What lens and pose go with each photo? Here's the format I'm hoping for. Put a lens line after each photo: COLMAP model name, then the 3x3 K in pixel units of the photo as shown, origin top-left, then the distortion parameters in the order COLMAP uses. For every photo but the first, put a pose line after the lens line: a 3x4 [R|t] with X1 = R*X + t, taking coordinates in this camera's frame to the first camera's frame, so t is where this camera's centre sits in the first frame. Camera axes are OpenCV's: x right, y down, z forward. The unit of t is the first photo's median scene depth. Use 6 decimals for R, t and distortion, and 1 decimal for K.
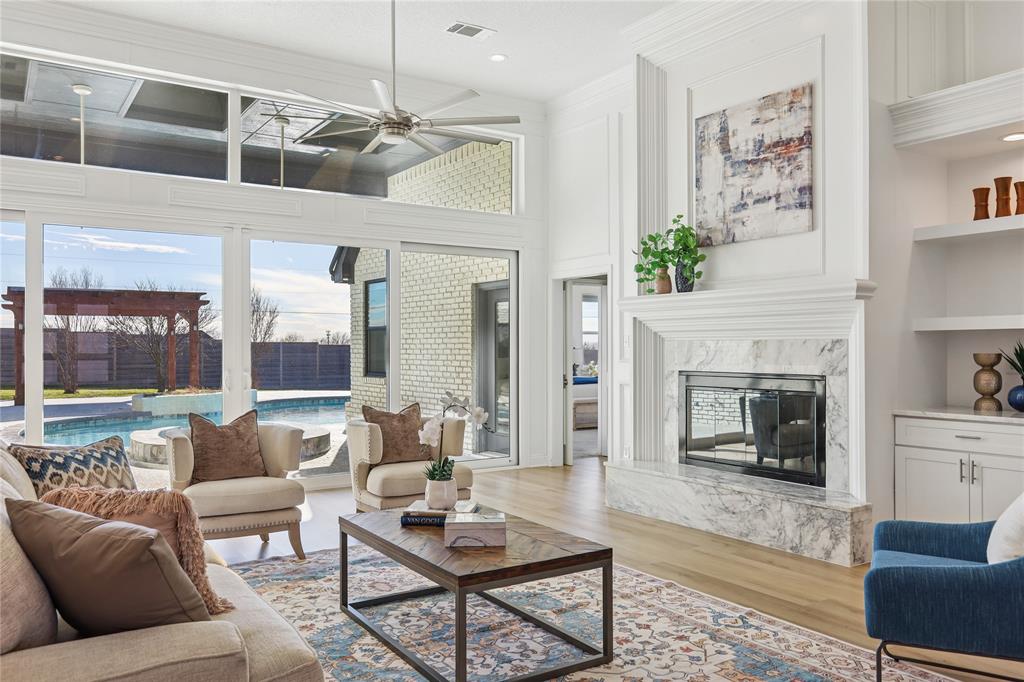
lens RADIAL K [[786.8, 0, 508.0], [0, 786.8, 344.8], [0, 0, 1]] dist [-0.000561, -0.002266]
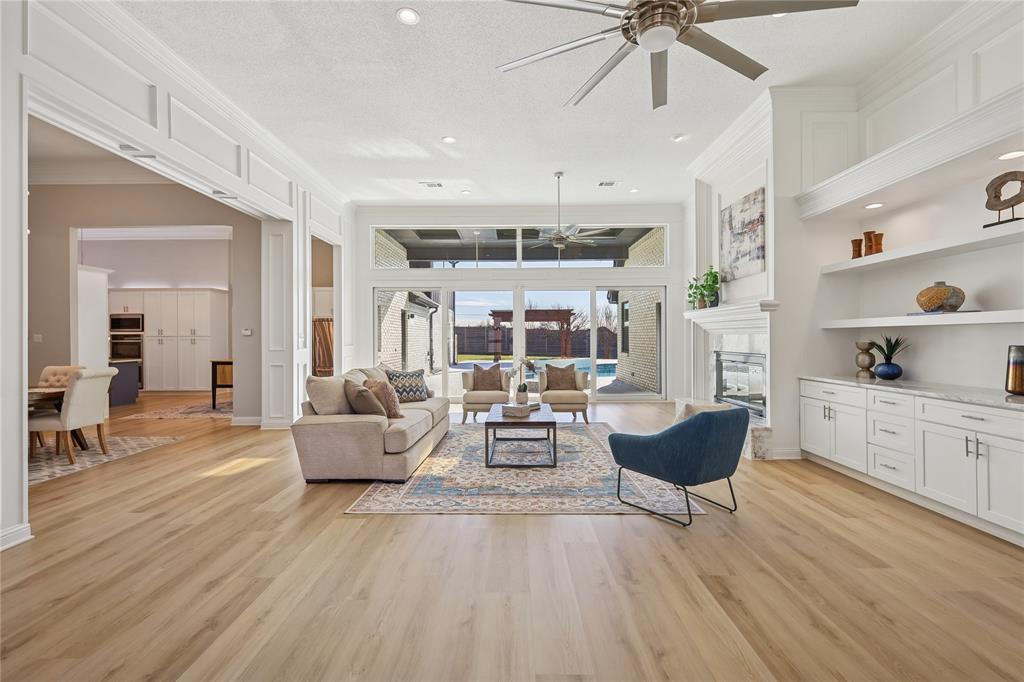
lens RADIAL K [[448.2, 0, 511.6], [0, 448.2, 336.9], [0, 0, 1]] dist [0.000256, -0.000359]
pose [[0.830543, -0.002346, -0.556950, 0.468283], [0.005157, 0.999981, 0.003479, -0.005899], [0.556931, -0.005762, 0.830539, -0.137992]]
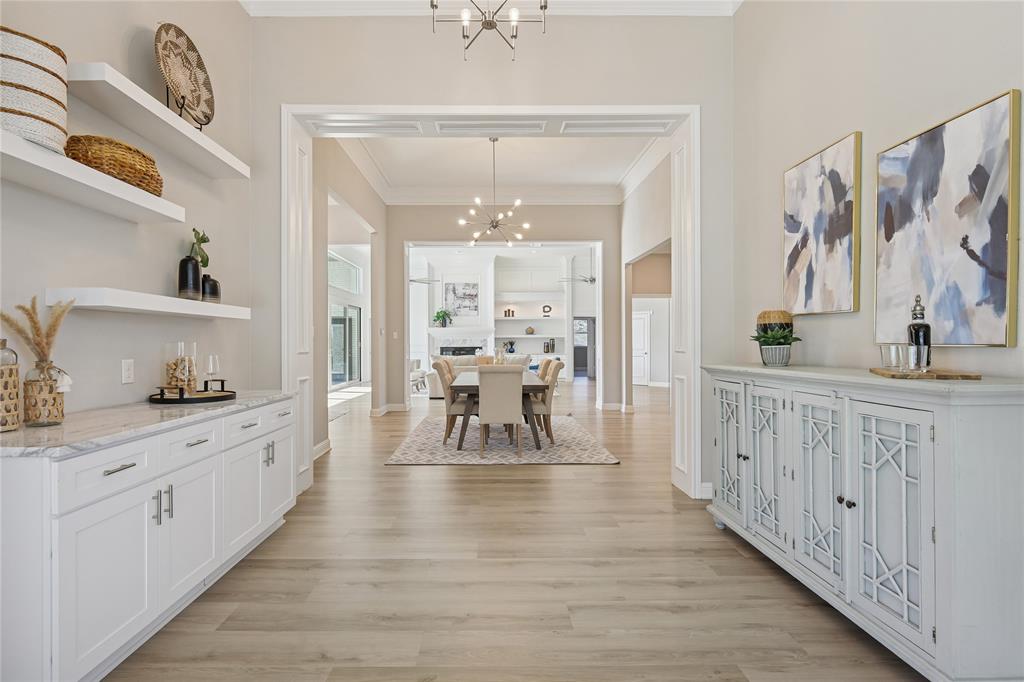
lens RADIAL K [[463.2, 0, 507.9], [0, 463.2, 341.5], [0, 0, 1]] dist [0.000372, 0.000000]
pose [[0.526711, 0.001835, 0.850042, -1.804492], [-0.003762, 0.999993, 0.000173, 0.005718], [-0.850036, -0.003289, 0.526714, -0.577052]]
